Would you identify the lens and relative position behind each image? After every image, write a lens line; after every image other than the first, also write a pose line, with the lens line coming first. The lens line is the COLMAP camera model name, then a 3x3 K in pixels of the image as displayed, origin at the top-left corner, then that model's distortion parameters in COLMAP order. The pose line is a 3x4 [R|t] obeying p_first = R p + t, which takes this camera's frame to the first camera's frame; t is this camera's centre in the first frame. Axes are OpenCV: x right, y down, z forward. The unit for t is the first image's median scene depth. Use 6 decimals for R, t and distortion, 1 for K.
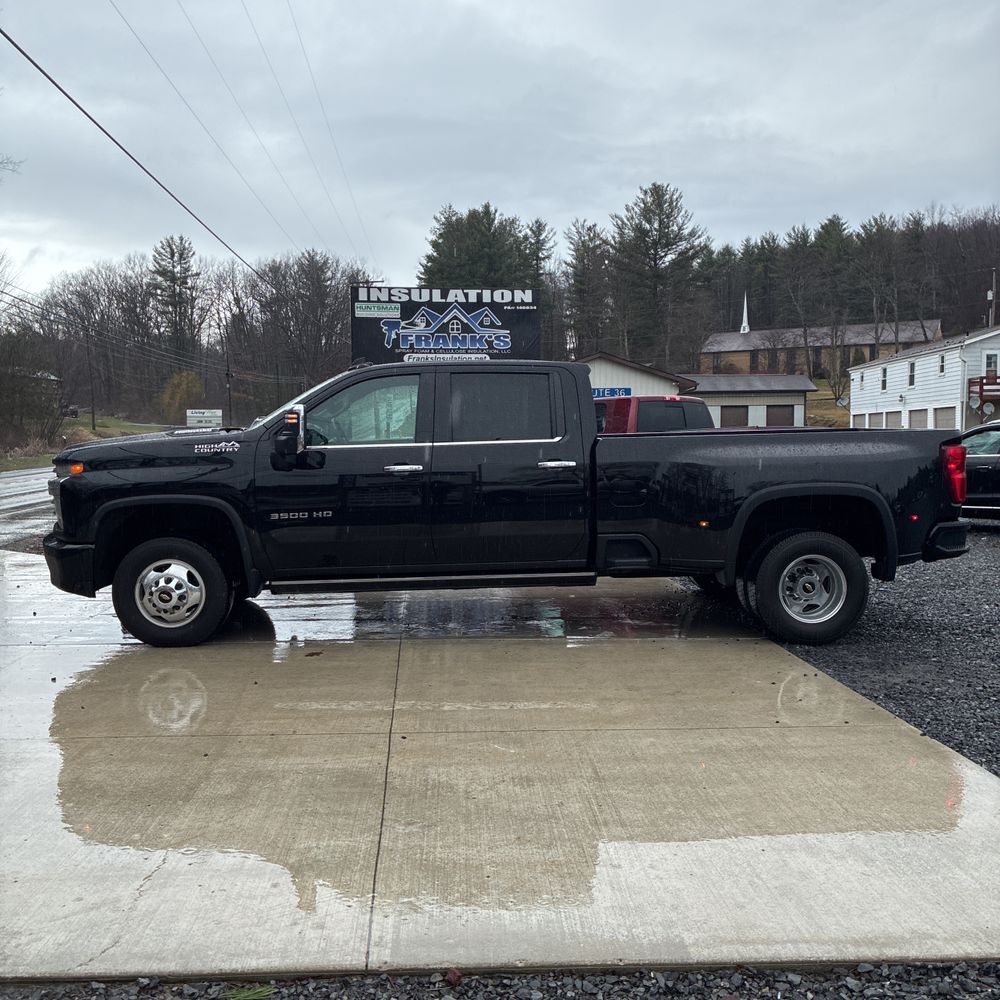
lens RADIAL K [[1011.4, 0, 501.8], [0, 1011.4, 508.8], [0, 0, 1]] dist [0.019159, 0.000000]
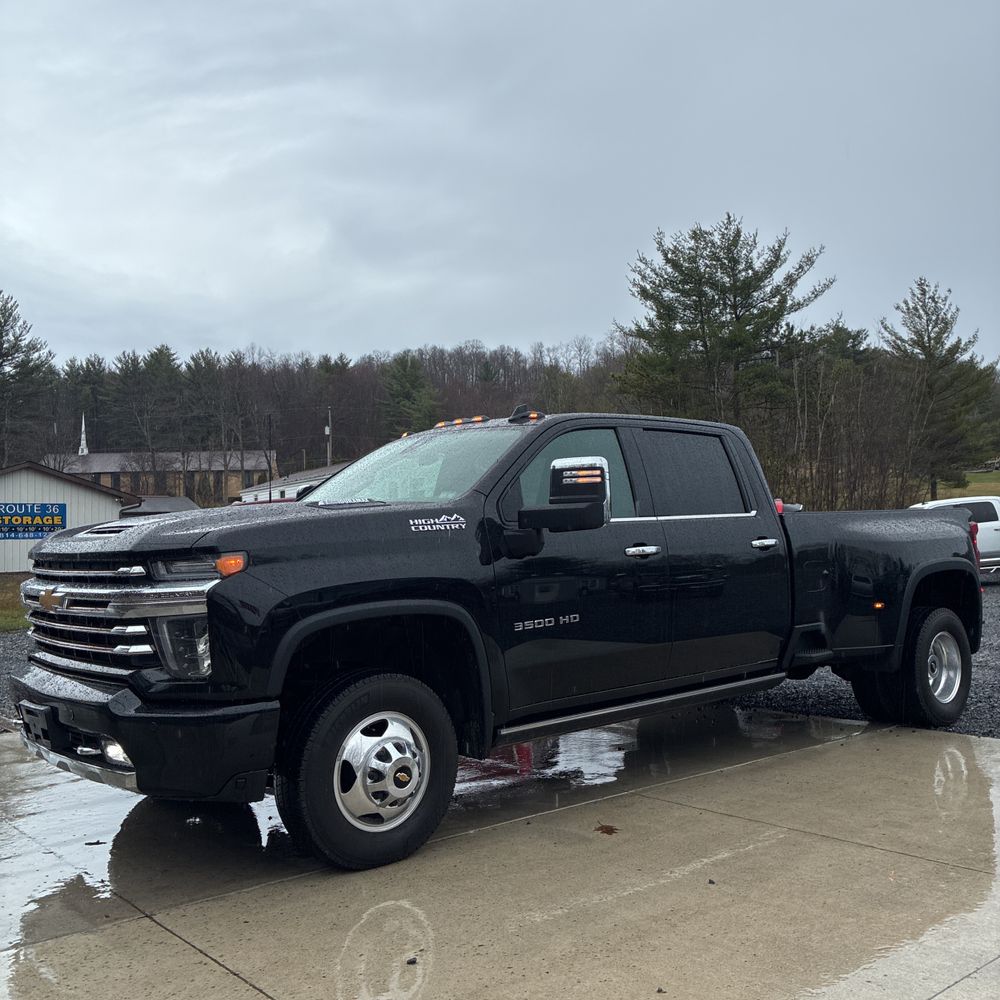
lens RADIAL K [[1011.4, 0, 500.3], [0, 1011.4, 505.3], [0, 0, 1]] dist [0.019159, 0.000000]
pose [[0.787959, 0.008940, 0.615662, -0.622926], [0.070713, 0.991965, -0.104906, -0.002554], [-0.611653, 0.126196, 0.780996, 0.473419]]
